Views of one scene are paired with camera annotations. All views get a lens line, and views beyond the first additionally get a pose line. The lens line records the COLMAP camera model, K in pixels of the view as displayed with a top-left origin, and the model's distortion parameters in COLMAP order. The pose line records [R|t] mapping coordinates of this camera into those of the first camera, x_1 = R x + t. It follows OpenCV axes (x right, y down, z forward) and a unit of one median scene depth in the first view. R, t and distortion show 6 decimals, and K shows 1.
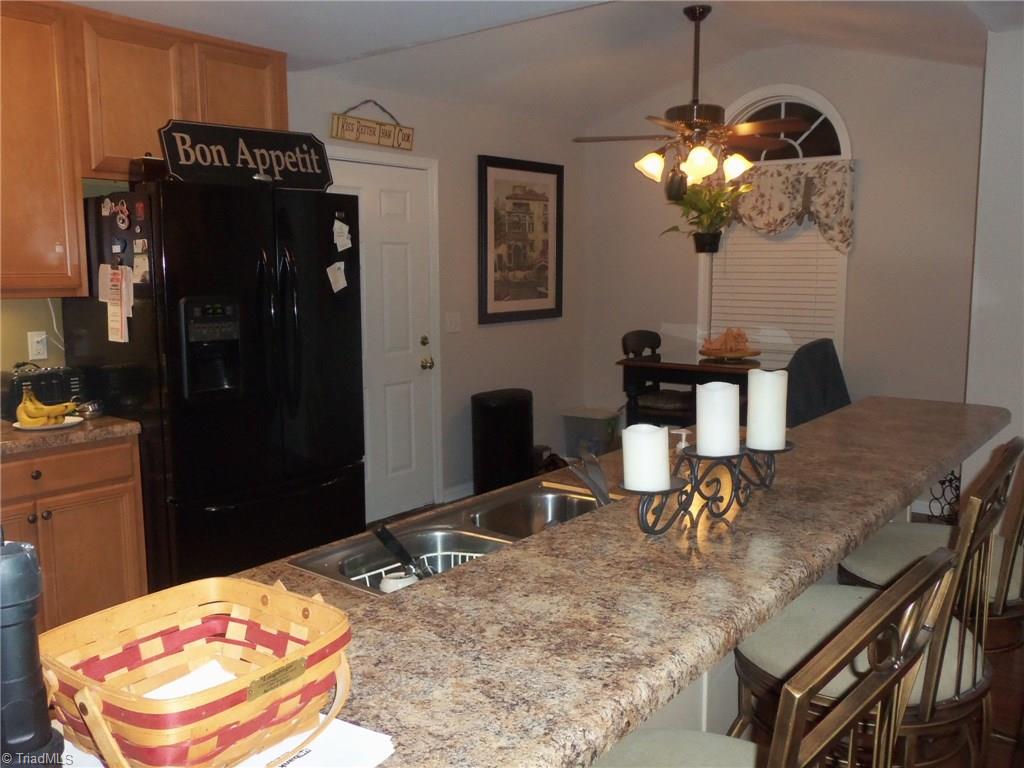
lens RADIAL K [[882.9, 0, 506.3], [0, 882.9, 381.6], [0, 0, 1]] dist [-0.018535, 0.017641]
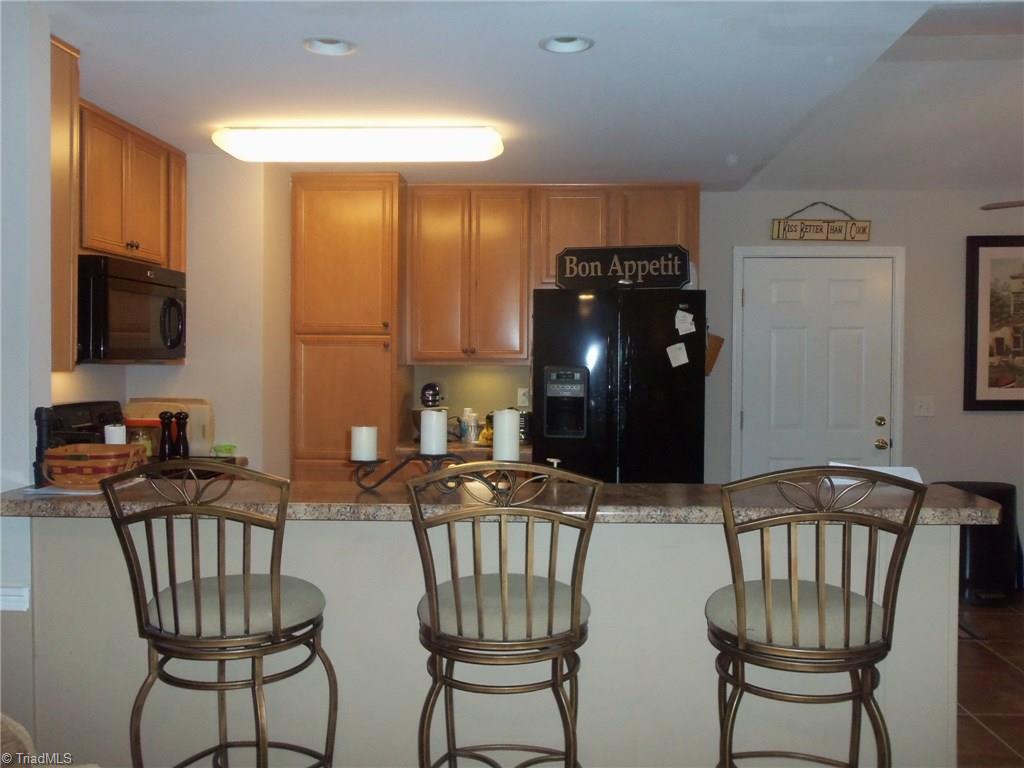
lens RADIAL K [[882.9, 0, 508.0], [0, 882.9, 381.5], [0, 0, 1]] dist [-0.018535, 0.017641]
pose [[0.585975, 0.030723, -0.809747, 0.481579], [-0.113397, 0.992557, -0.044402, 0.002346], [0.802356, 0.117841, 0.585097, 0.047115]]
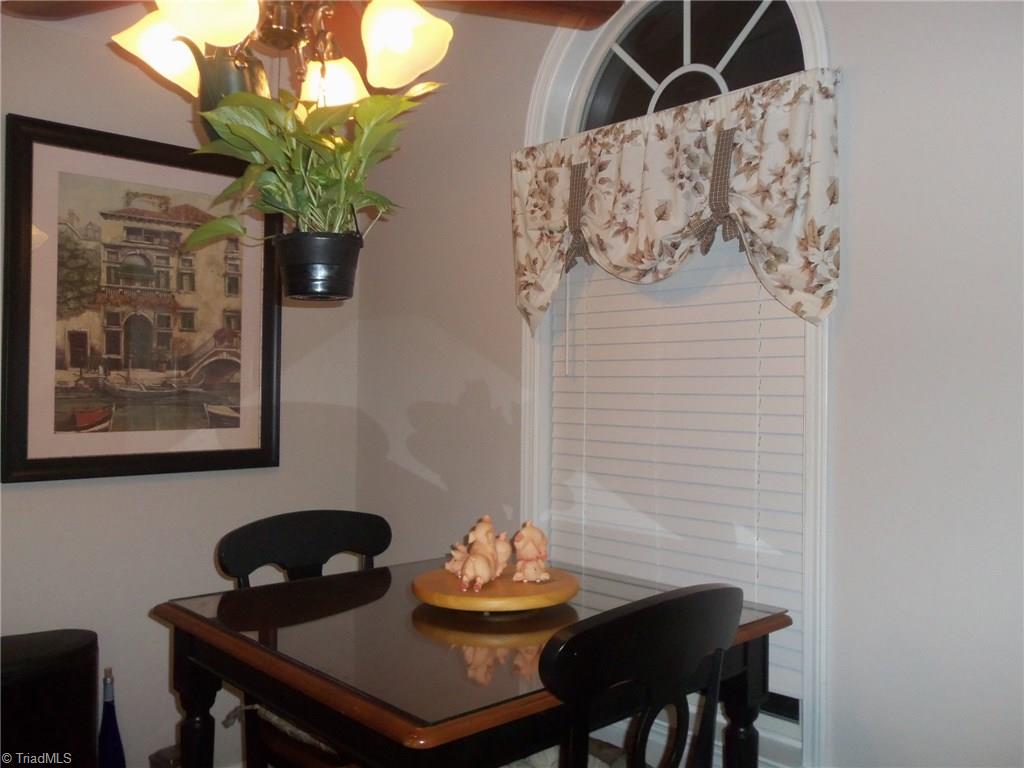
lens RADIAL K [[882.9, 0, 515.7], [0, 882.9, 380.2], [0, 0, 1]] dist [-0.018535, 0.017641]
pose [[0.988815, 0.013213, -0.148559, 0.316384], [-0.034847, 0.988966, -0.143984, -0.065260], [0.145017, 0.147551, 0.978365, 0.632724]]
